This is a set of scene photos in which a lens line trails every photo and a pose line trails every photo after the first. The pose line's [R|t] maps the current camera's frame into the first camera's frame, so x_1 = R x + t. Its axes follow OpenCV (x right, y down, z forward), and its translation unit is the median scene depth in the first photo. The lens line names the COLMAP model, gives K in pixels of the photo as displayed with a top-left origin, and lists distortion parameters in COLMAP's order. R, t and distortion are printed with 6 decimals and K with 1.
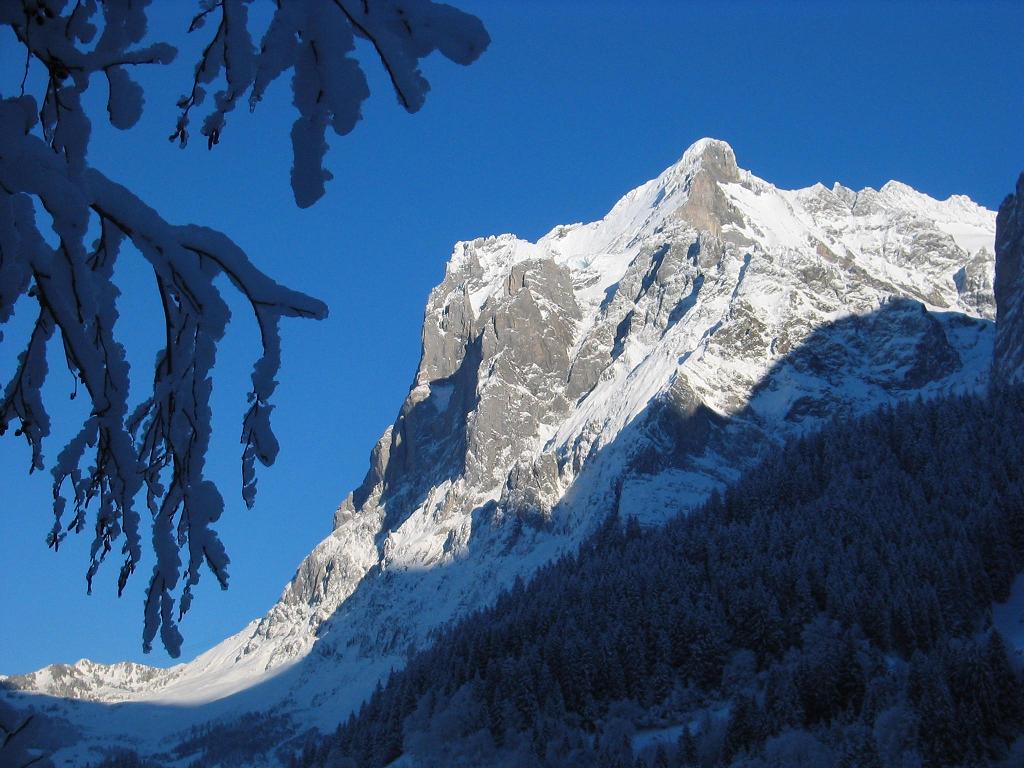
lens RADIAL K [[2048.5, 0, 512.2], [0, 2048.5, 383.7], [0, 0, 1]] dist [-0.066861, 0.000000]
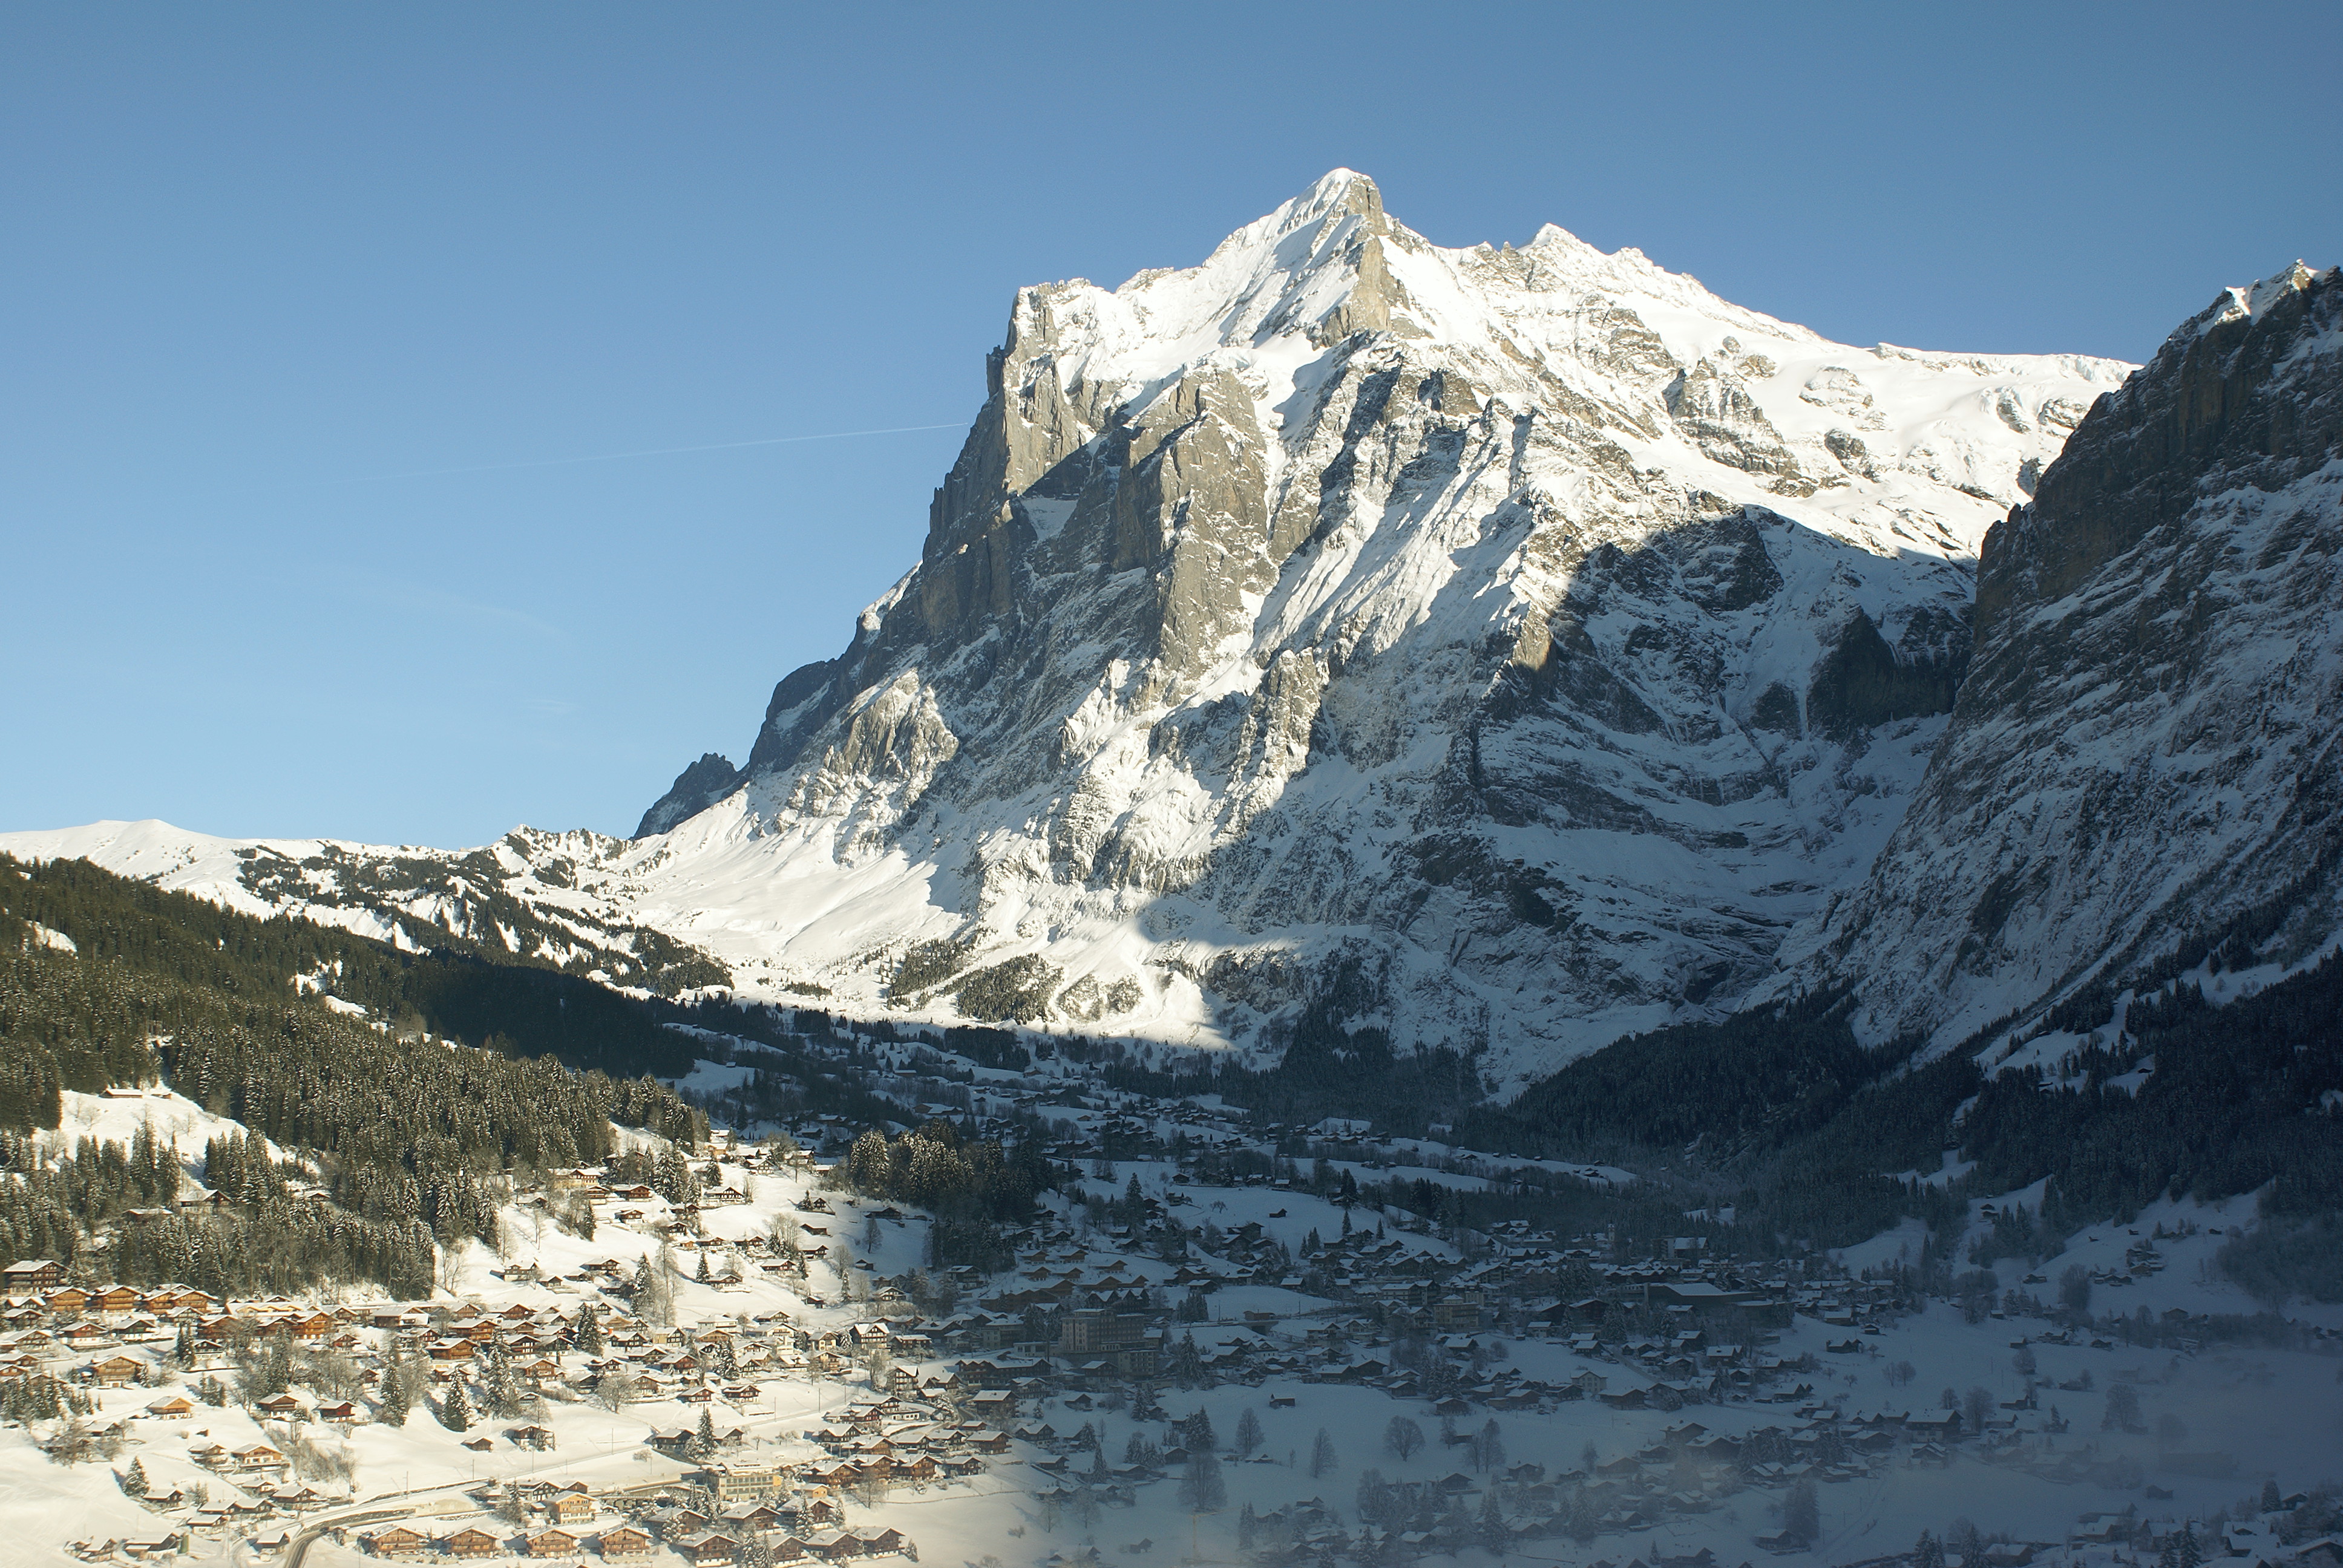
lens RADIAL K [[3601.3, 0, 1170.8], [0, 3601.3, 785.2], [0, 0, 1]] dist [-0.045107, 0.000000]
pose [[0.971025, 0.028789, 0.237237, -0.352095], [-0.069738, 0.983644, 0.166074, -0.141090], [-0.228575, -0.177807, 0.957151, -0.392924]]
